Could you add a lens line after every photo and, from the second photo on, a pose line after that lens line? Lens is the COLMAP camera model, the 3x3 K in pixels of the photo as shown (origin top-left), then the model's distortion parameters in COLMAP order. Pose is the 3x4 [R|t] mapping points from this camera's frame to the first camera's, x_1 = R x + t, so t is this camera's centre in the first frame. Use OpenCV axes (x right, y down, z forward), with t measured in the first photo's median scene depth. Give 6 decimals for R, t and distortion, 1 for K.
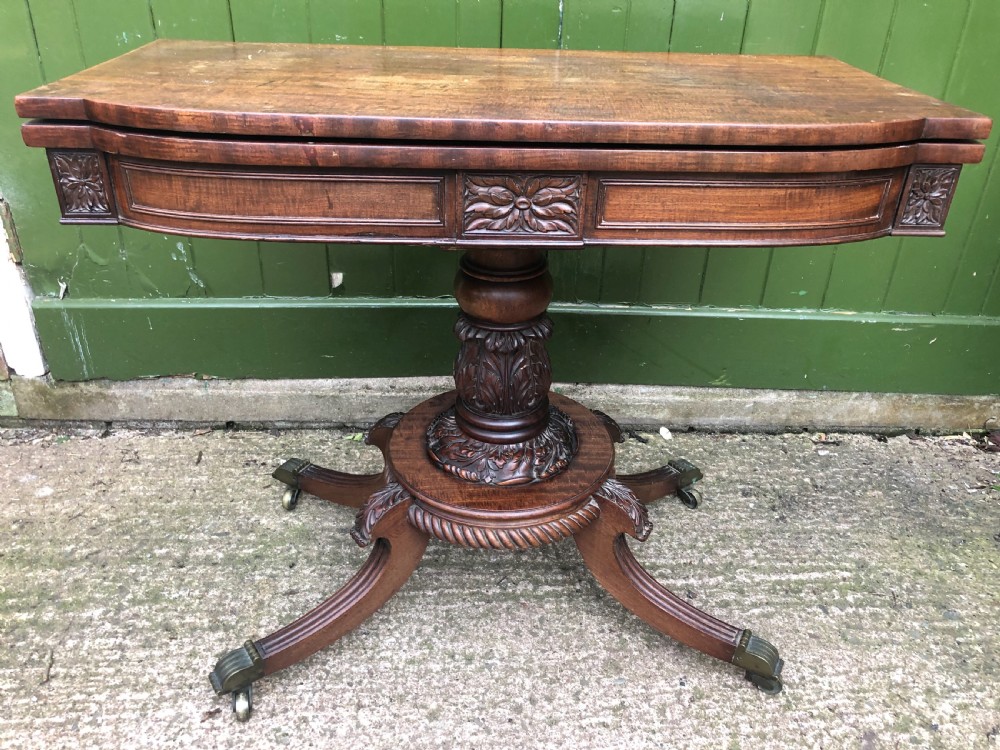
lens RADIAL K [[832.5, 0, 507.4], [0, 832.5, 365.6], [0, 0, 1]] dist [-0.005813, 0.033061]
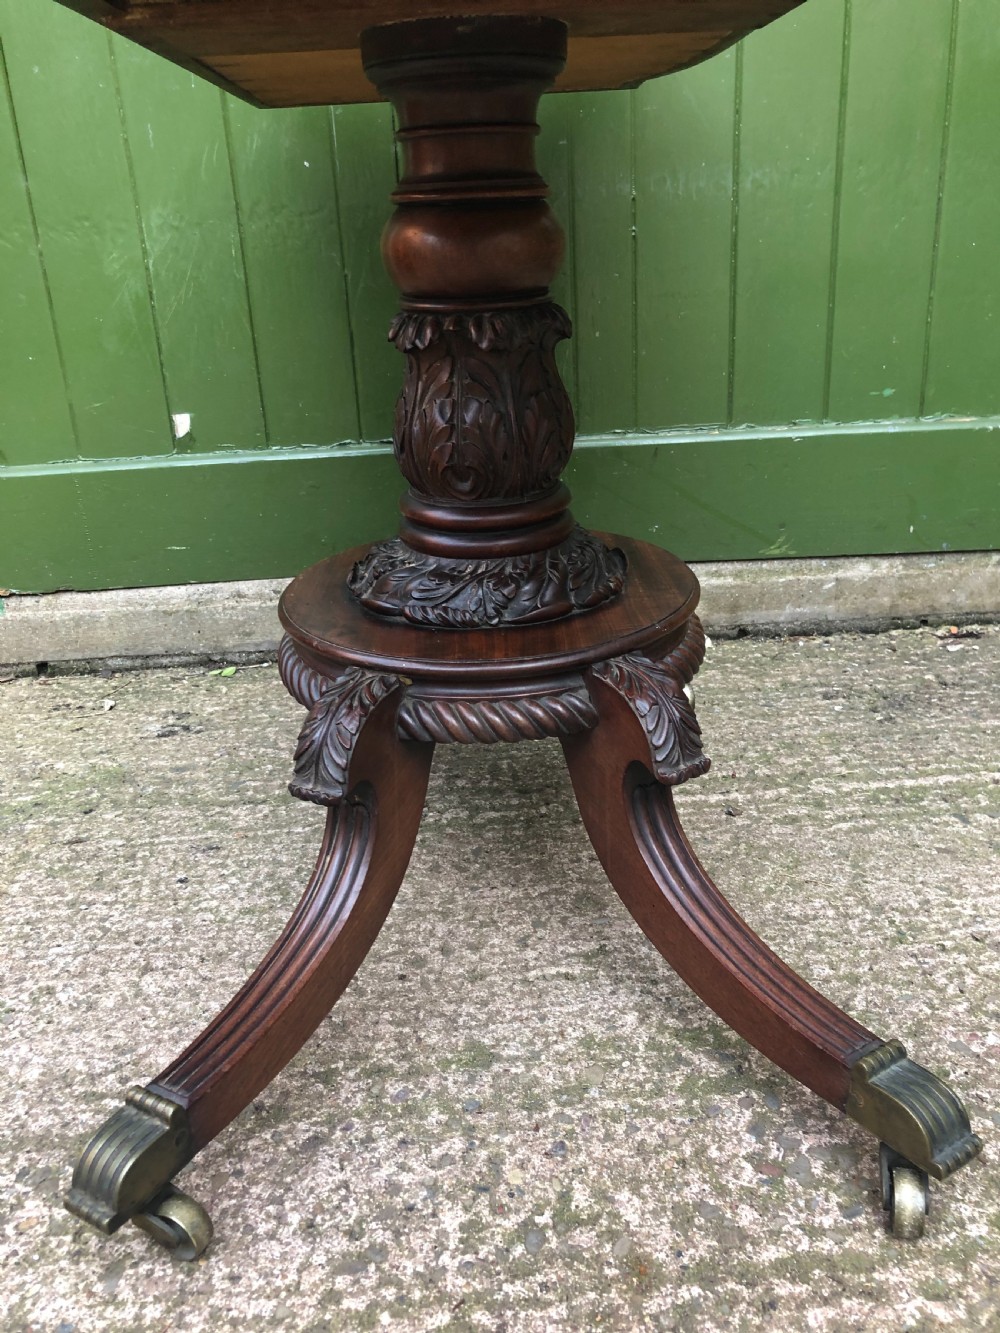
lens RADIAL K [[1109.7, 0, 496.0], [0, 1109.7, 655.4], [0, 0, 1]] dist [-0.005813, 0.033061]
pose [[0.995574, -0.069546, -0.063205, 0.107937], [0.059574, 0.987210, -0.147877, 0.267841], [0.072681, 0.143457, 0.986984, 0.183731]]
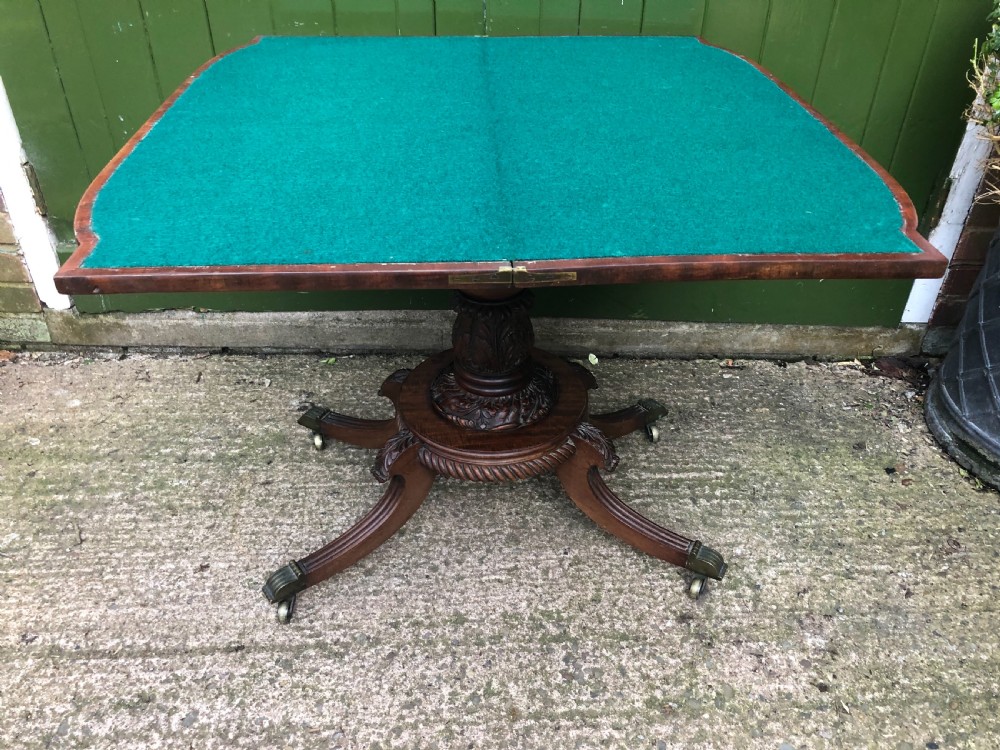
lens RADIAL K [[832.5, 0, 505.6], [0, 832.5, 373.3], [0, 0, 1]] dist [-0.005813, 0.033061]
pose [[0.999127, 0.004930, -0.041477, 0.147298], [-0.000916, 0.995357, 0.096252, -0.013595], [0.041759, -0.096130, 0.994492, -0.215080]]
